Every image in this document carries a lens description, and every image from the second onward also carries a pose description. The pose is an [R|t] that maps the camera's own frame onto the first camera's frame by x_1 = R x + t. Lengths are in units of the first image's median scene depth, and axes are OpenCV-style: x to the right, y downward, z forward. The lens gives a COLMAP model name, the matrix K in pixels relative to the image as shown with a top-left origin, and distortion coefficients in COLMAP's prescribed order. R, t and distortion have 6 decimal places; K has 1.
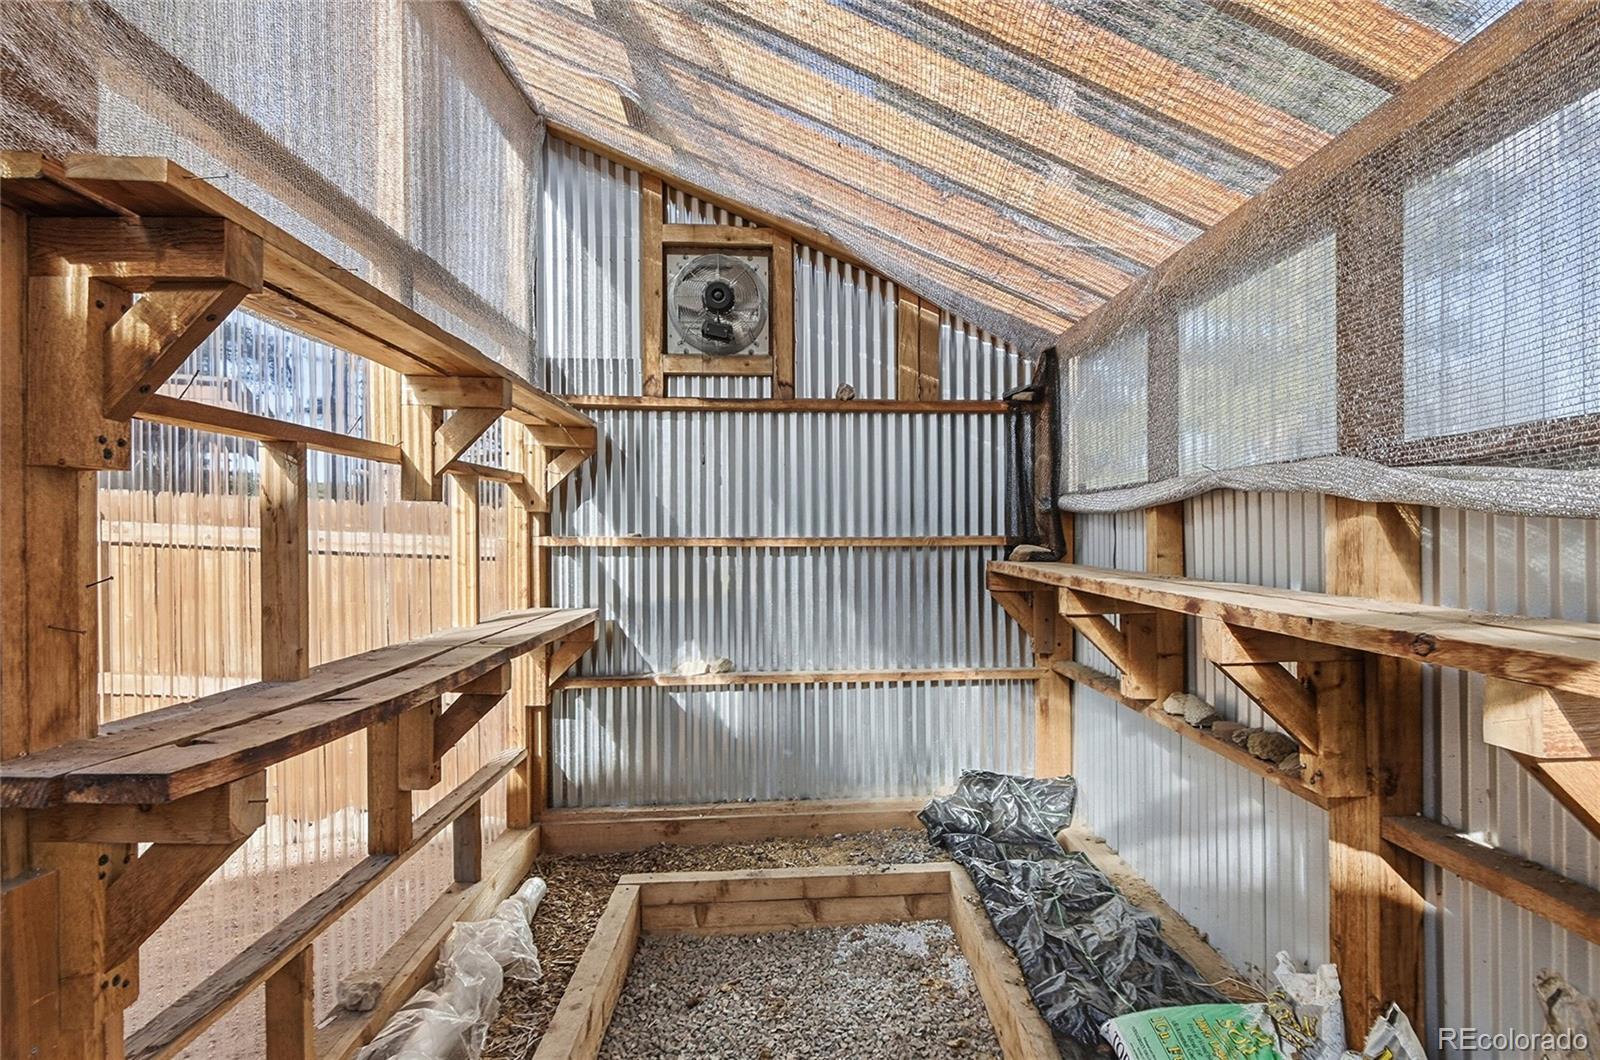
lens RADIAL K [[842.1, 0, 800.8], [0, 842.1, 534.4], [0, 0, 1]] dist [0.006414, -0.000556]
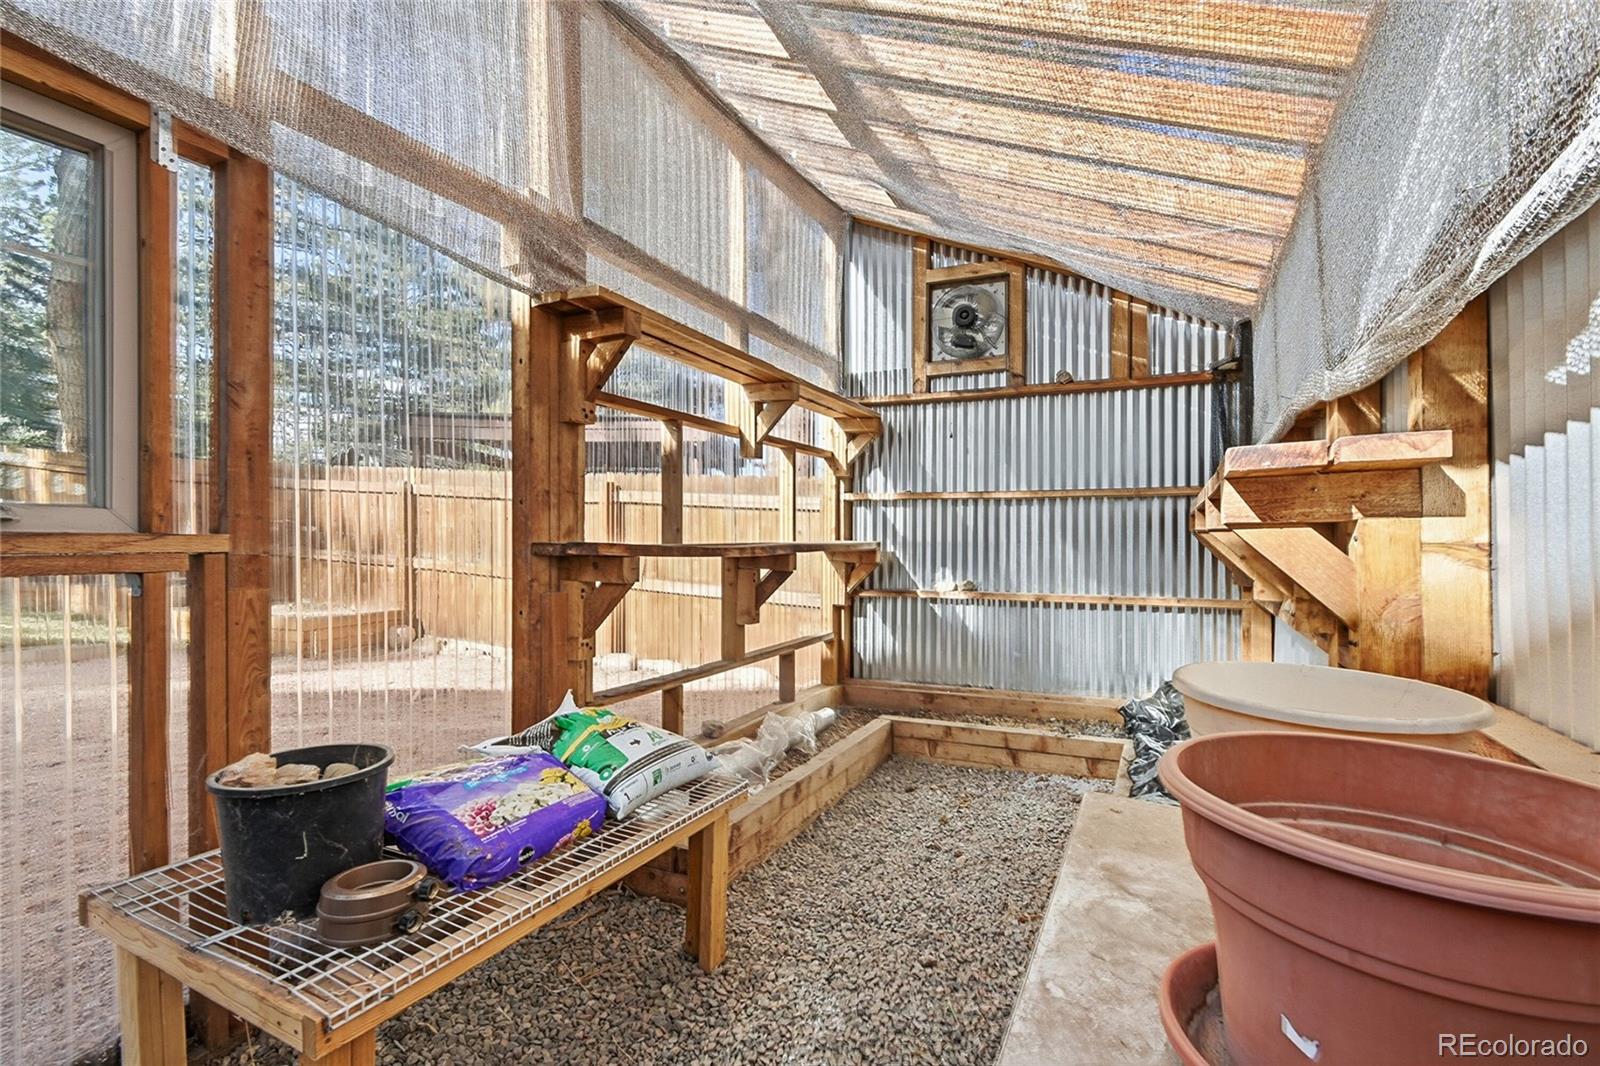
lens RADIAL K [[720.8, 0, 800.8], [0, 720.8, 537.9], [0, 0, 1]] dist [0.004720, -0.000365]
pose [[0.881055, 0.007511, -0.472955, 0.229100], [-0.009334, 0.999955, -0.001508, 0.085078], [0.472922, 0.005743, 0.881086, -0.165662]]
